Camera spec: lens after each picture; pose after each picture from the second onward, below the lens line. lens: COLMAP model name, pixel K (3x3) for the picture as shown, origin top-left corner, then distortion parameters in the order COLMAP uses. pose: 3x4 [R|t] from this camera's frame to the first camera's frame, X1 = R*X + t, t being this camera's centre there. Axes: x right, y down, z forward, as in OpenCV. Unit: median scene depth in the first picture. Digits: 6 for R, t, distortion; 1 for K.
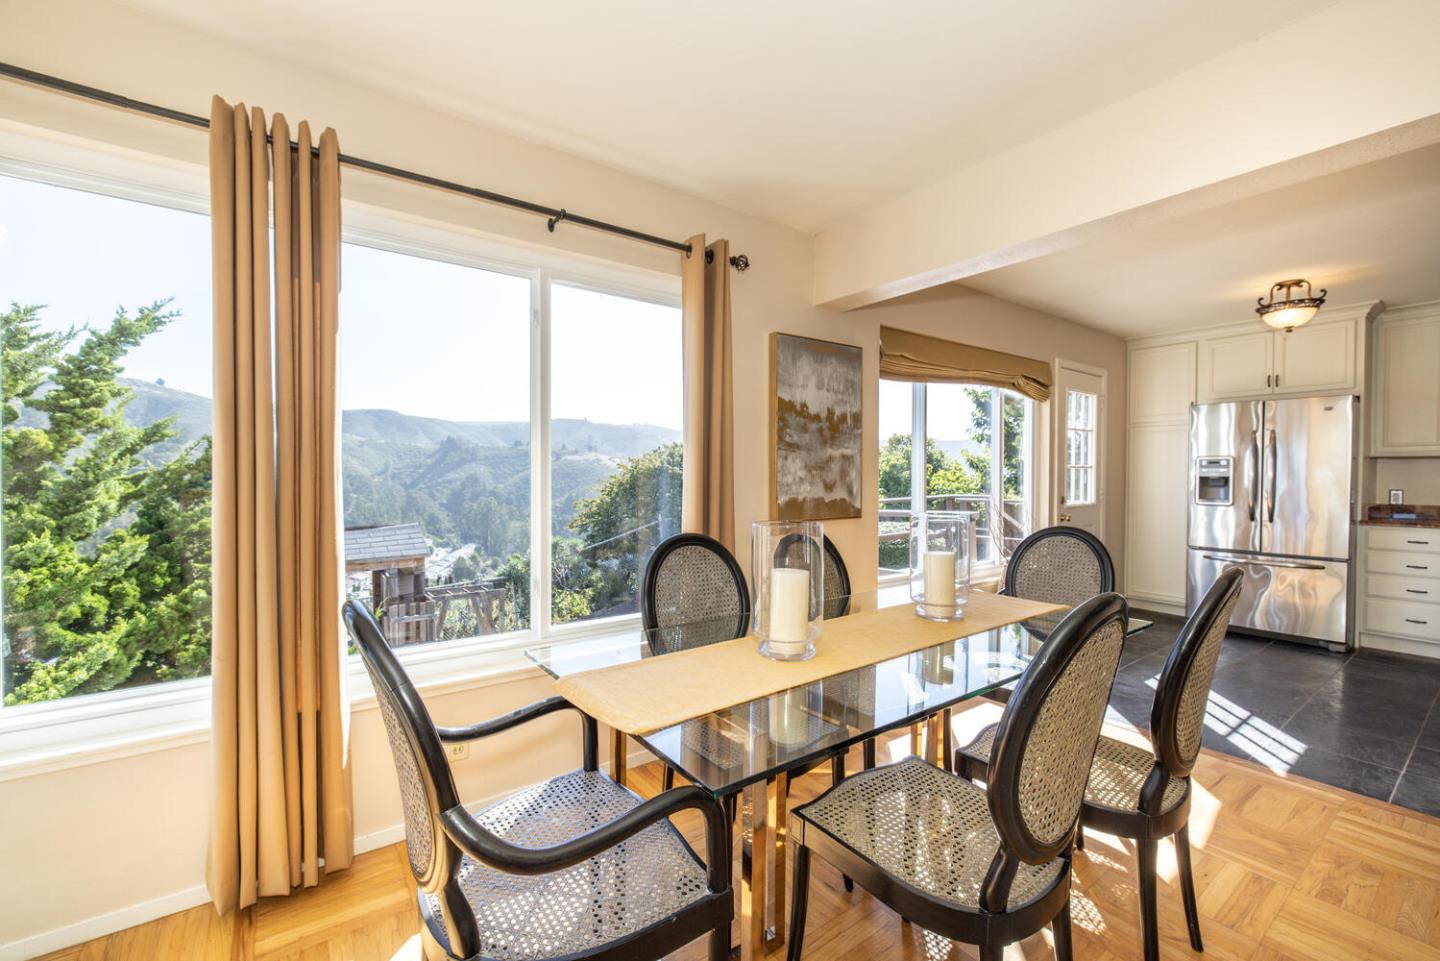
lens RADIAL K [[597.3, 0, 716.8], [0, 597.3, 481.9], [0, 0, 1]] dist [-0.000823, -0.000174]
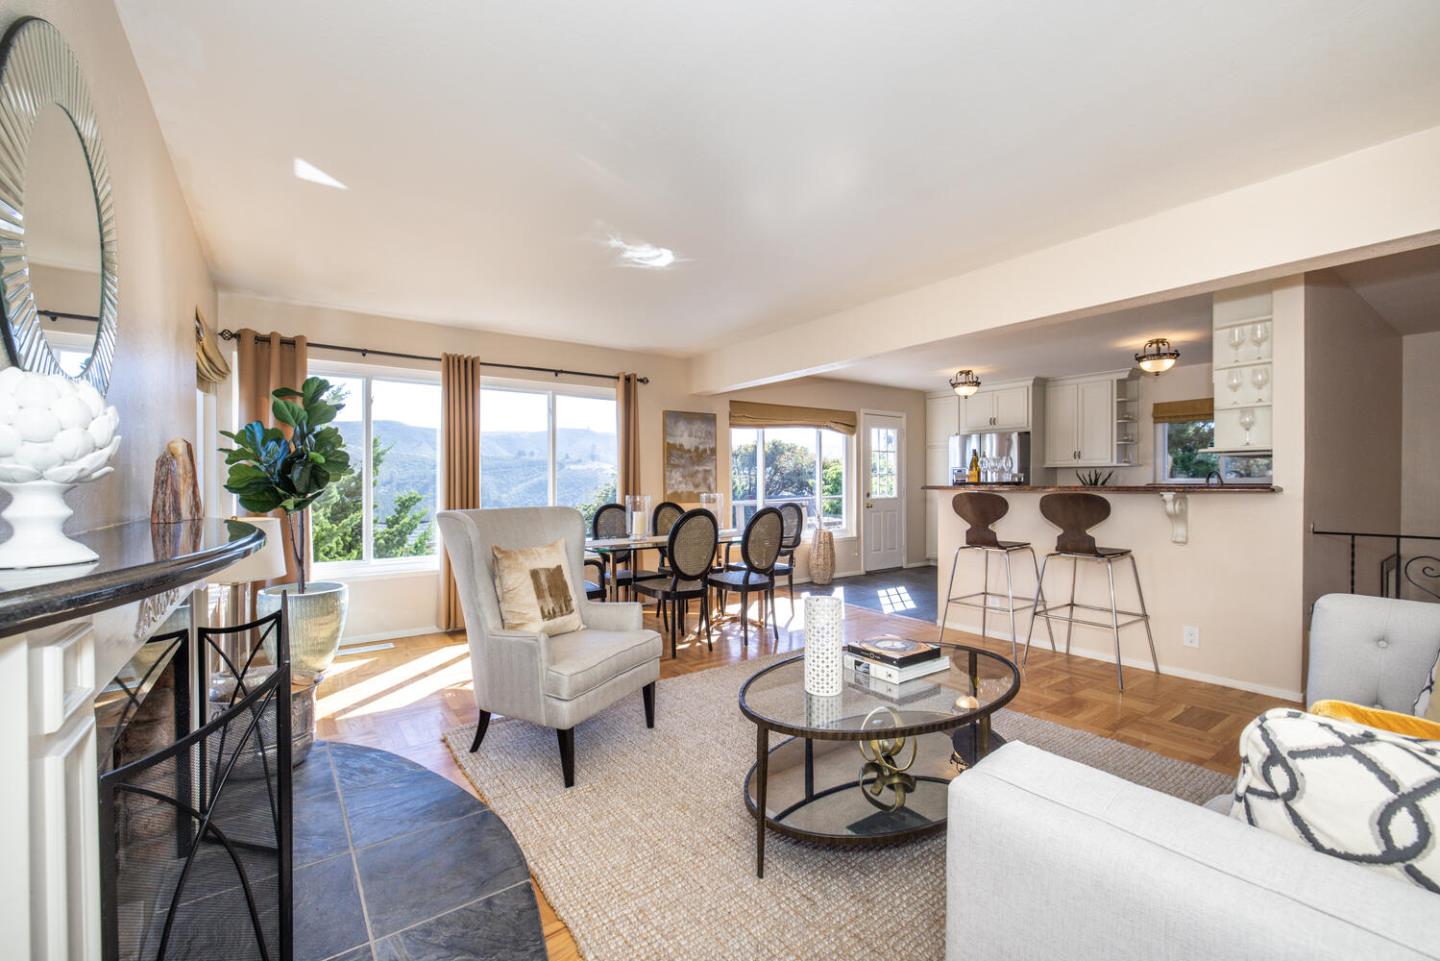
lens RADIAL K [[597.3, 0, 716.8], [0, 597.3, 481.9], [0, 0, 1]] dist [-0.000823, -0.000174]
pose [[0.999959, -0.007374, -0.005180, 0.260531], [0.007302, 0.999879, -0.013723, 0.022623], [0.005281, 0.013685, 0.999892, -0.957076]]
